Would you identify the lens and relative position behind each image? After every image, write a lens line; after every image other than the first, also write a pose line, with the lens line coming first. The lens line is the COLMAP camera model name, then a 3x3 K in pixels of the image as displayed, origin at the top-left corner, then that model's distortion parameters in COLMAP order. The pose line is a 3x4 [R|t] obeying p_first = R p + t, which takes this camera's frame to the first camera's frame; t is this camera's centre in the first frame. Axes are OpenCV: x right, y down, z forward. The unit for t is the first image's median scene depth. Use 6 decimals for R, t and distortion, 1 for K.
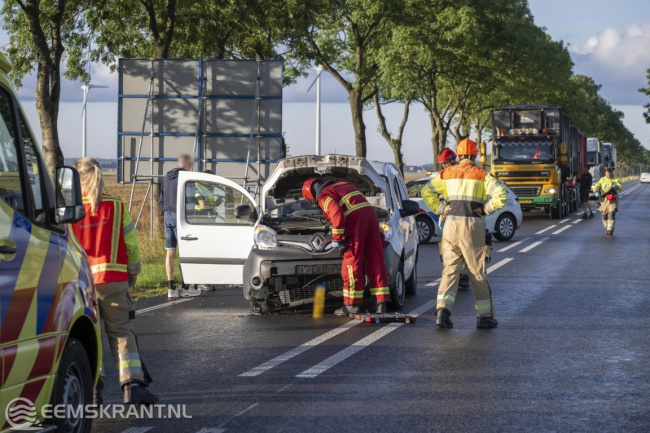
lens RADIAL K [[1837.0, 0, 325.5], [0, 1837.0, 219.0], [0, 0, 1]] dist [-0.034086, 0.000000]
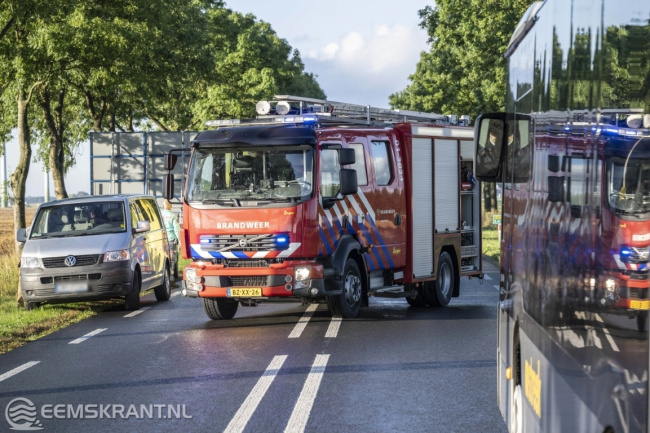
lens RADIAL K [[2026.0, 0, 324.4], [0, 2026.0, 216.5], [0, 0, 1]] dist [-0.062317, 0.000000]
pose [[0.988750, -0.030272, 0.146484, -0.168746], [0.032844, 0.999345, -0.015169, 0.015069], [-0.145929, 0.019809, 0.989097, -0.700977]]
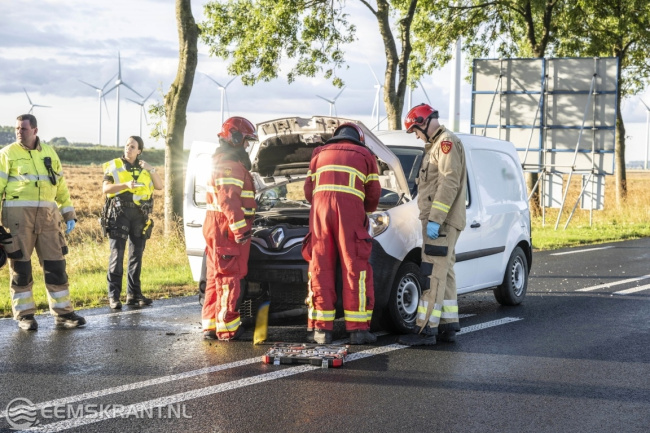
lens RADIAL K [[1232.4, 0, 325.8], [0, 1232.4, 217.1], [0, 0, 1]] dist [0.054317, 0.000000]
pose [[0.929271, 0.034021, -0.367828, 0.086390], [-0.028883, 0.999393, 0.019466, -0.002408], [0.368267, -0.007465, 0.929690, 0.257008]]
